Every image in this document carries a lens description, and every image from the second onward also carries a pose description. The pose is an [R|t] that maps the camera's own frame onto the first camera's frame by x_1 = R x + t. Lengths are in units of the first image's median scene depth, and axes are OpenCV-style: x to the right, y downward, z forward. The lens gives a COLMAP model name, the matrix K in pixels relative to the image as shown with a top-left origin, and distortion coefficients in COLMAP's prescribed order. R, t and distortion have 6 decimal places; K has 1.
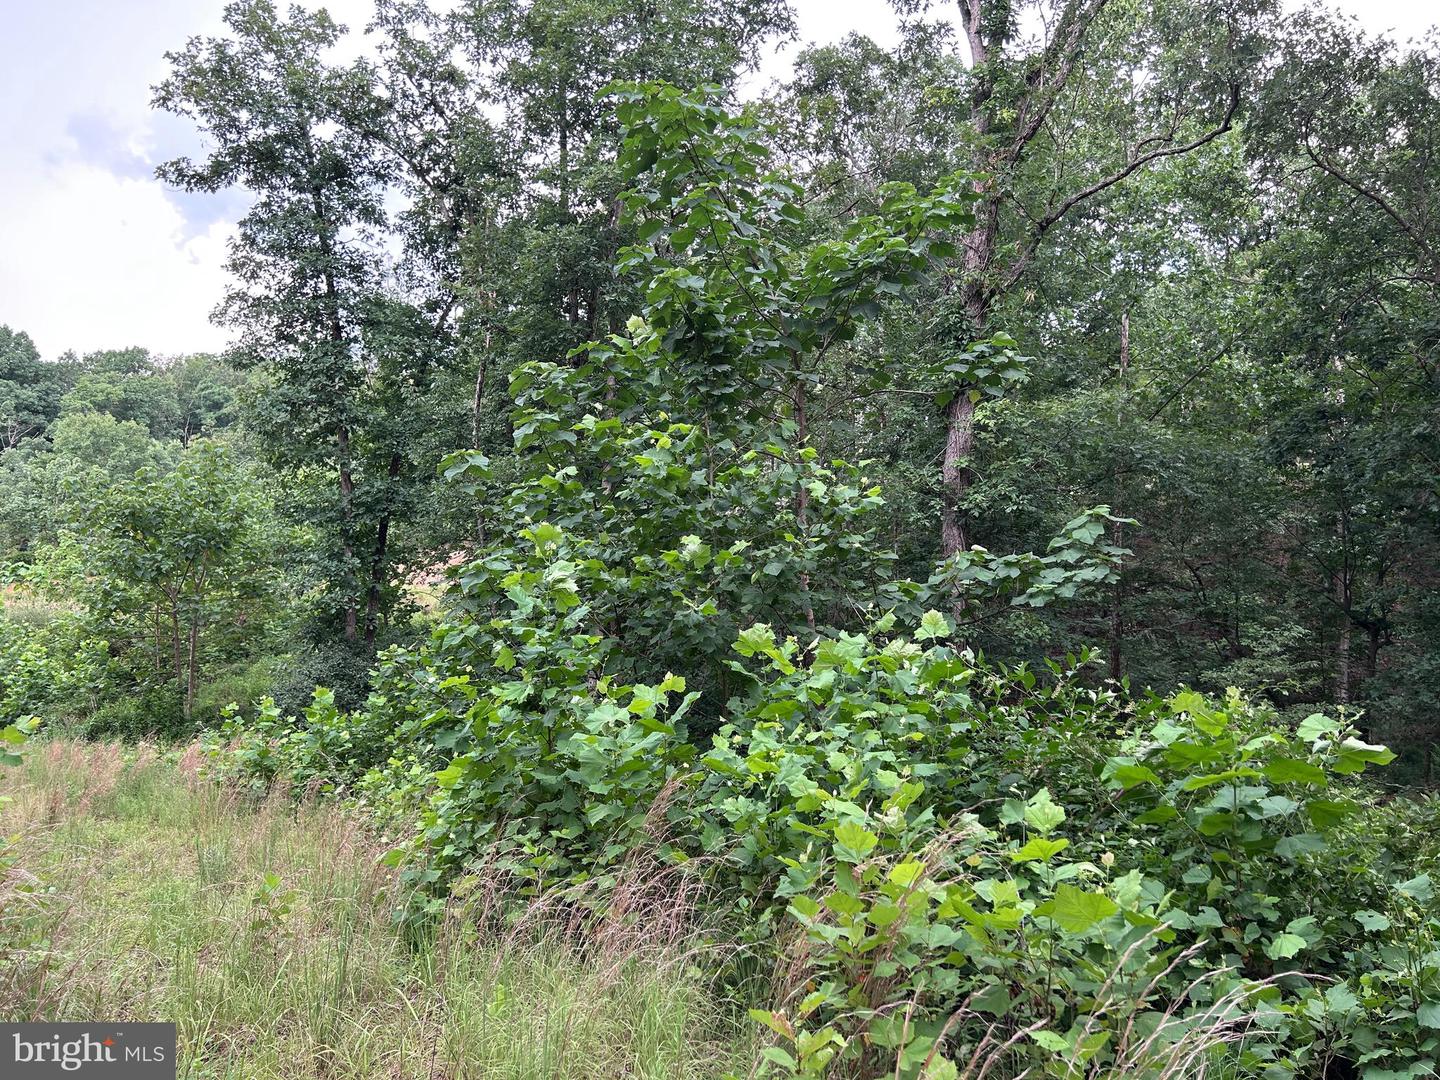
lens RADIAL K [[1066.3, 0, 735.8], [0, 1066.3, 539.7], [0, 0, 1]] dist [0.064911, -0.084402]
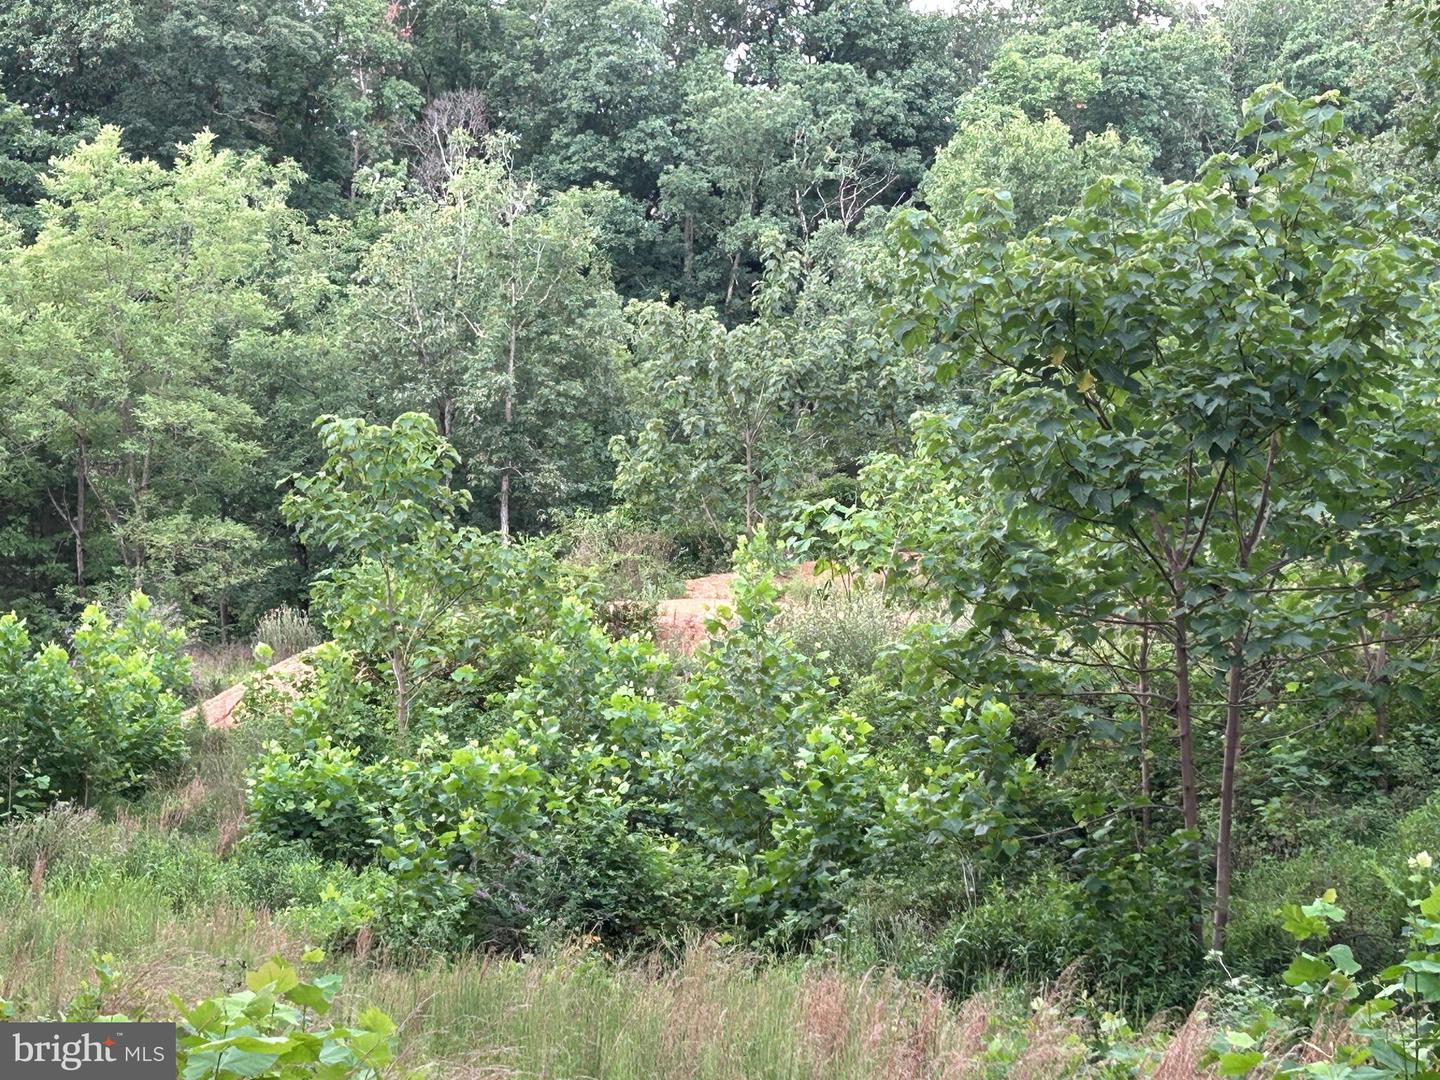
lens RADIAL K [[3200.3, 0, 691.3], [0, 3200.3, 566.4], [0, 0, 1]] dist [0.111086, 0.000000]
pose [[0.799238, 0.025654, -0.600467, -0.099391], [-0.014309, 0.999618, 0.023660, 0.048285], [0.600844, -0.010318, 0.799300, 0.234990]]
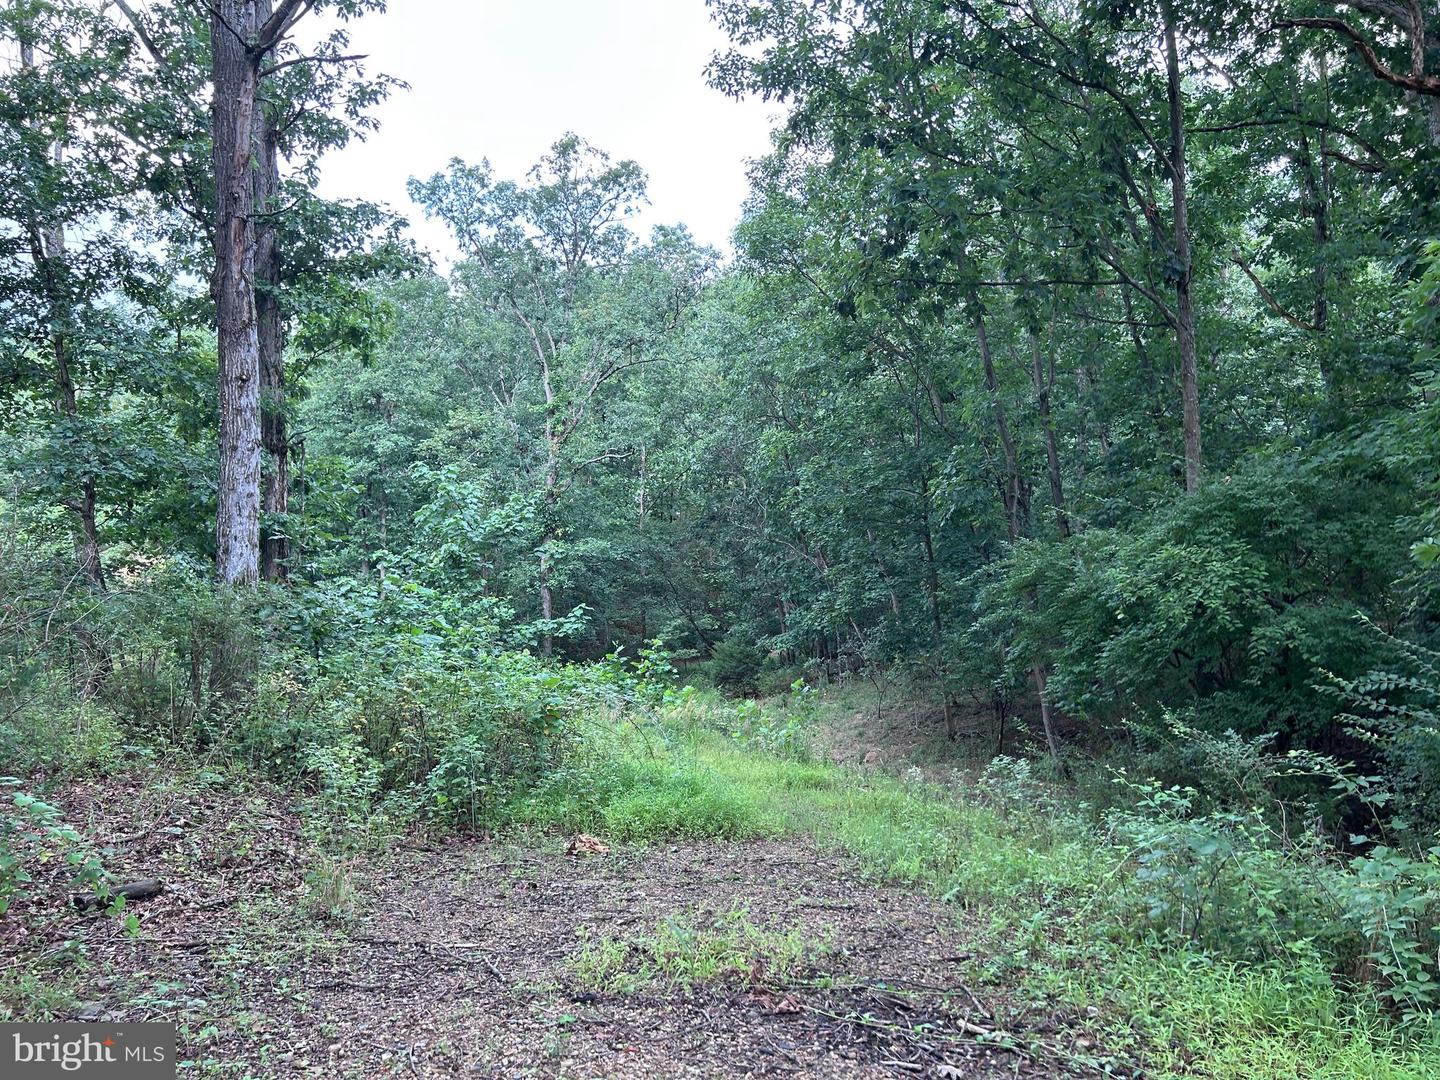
lens RADIAL K [[1066.3, 0, 731.0], [0, 1066.3, 546.1], [0, 0, 1]] dist [0.064911, -0.084402]
pose [[0.945712, -0.039387, 0.322611, -0.152489], [0.017210, 0.997306, 0.071310, -0.236135], [-0.324550, -0.061887, 0.943842, -1.229111]]
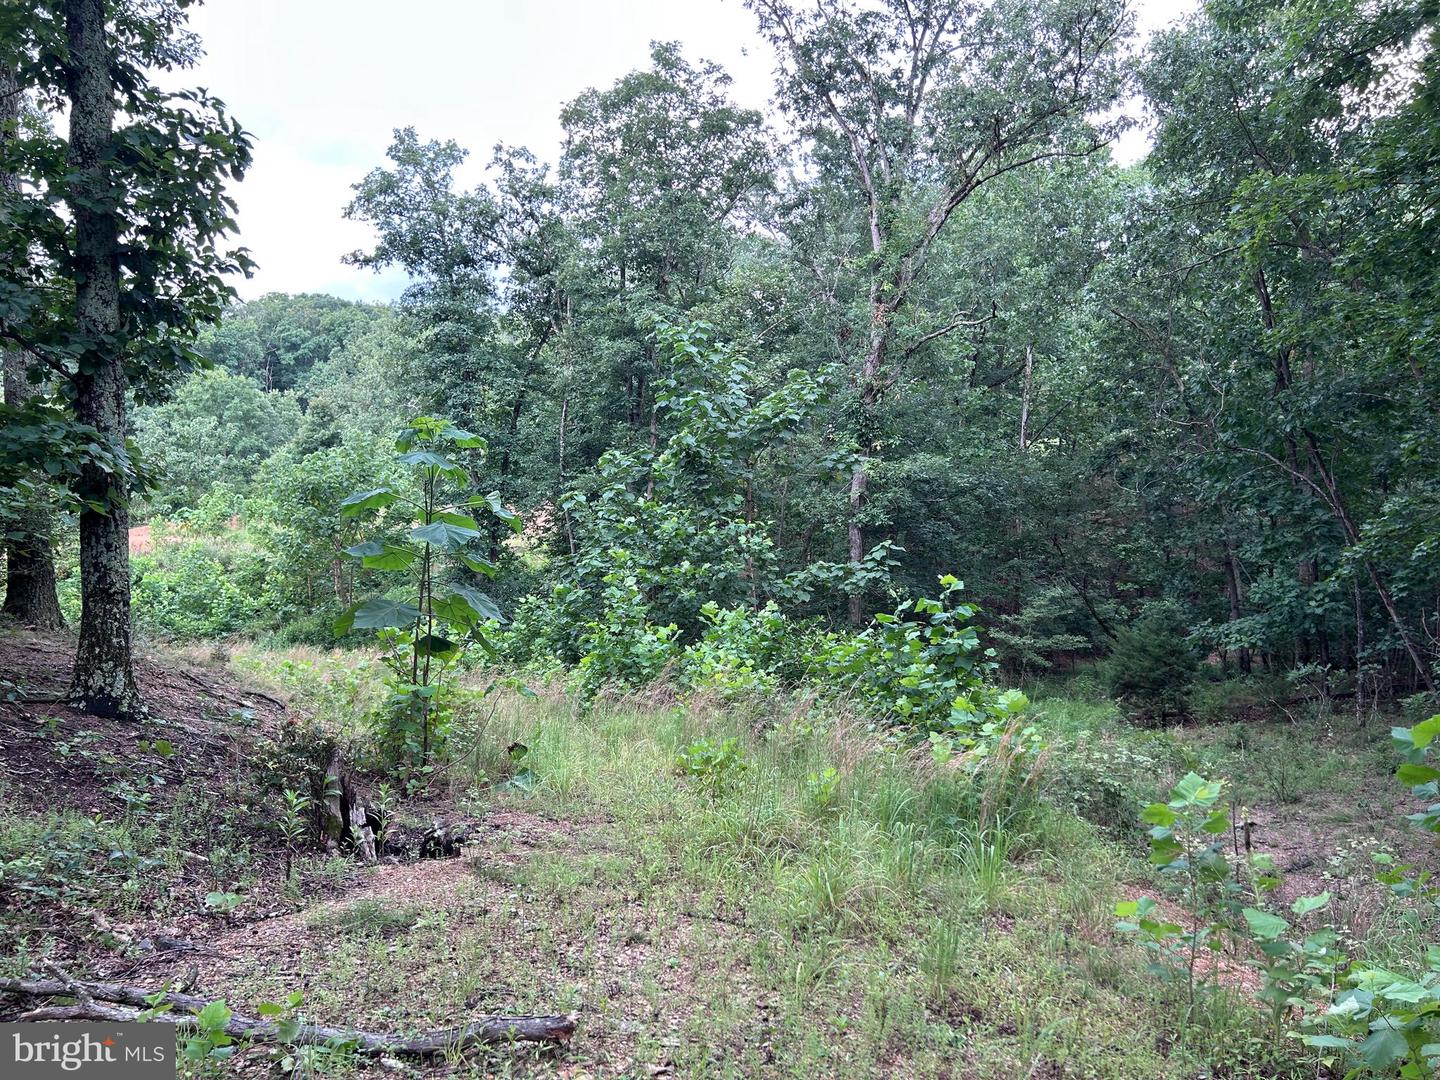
lens RADIAL K [[1066.3, 0, 733.4], [0, 1066.3, 548.5], [0, 0, 1]] dist [0.064911, -0.084402]
pose [[0.998994, 0.010823, -0.043525, 0.072980], [-0.007251, 0.996656, 0.081390, -0.099009], [0.044260, -0.080993, 0.995731, -0.581003]]
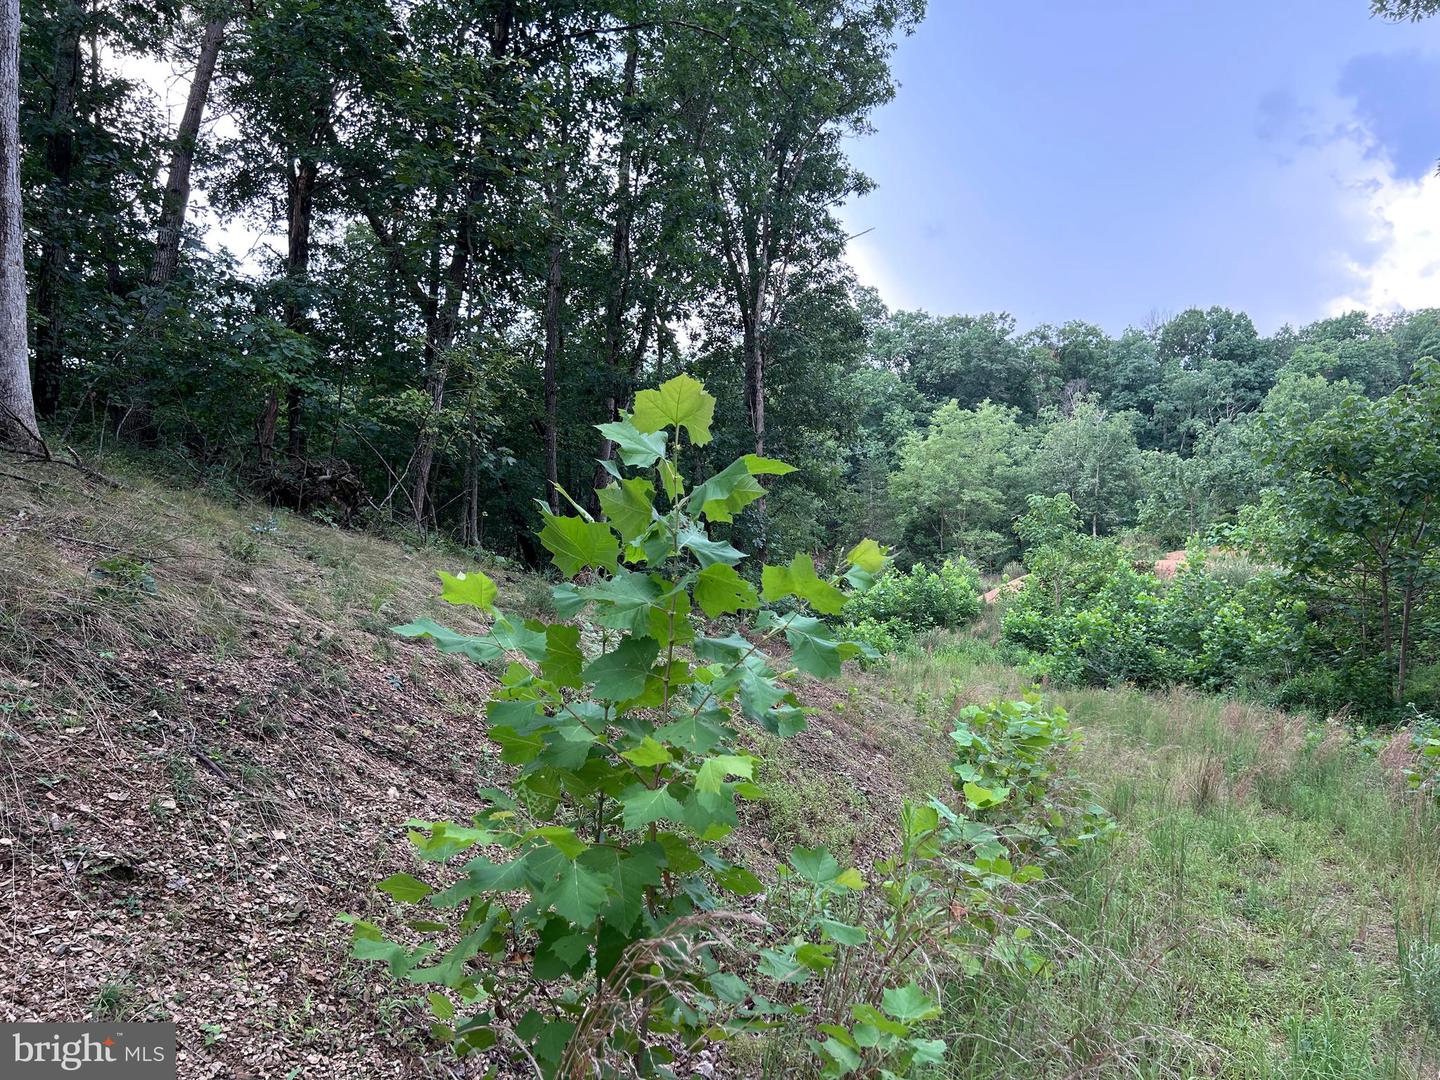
lens RADIAL K [[1066.3, 0, 715.7], [0, 1066.3, 550.9], [0, 0, 1]] dist [0.064911, -0.084402]
pose [[0.507187, 0.030419, -0.861299, -0.118074], [-0.006470, 0.999483, 0.031489, 0.047948], [0.861812, -0.010398, 0.507121, 0.239732]]
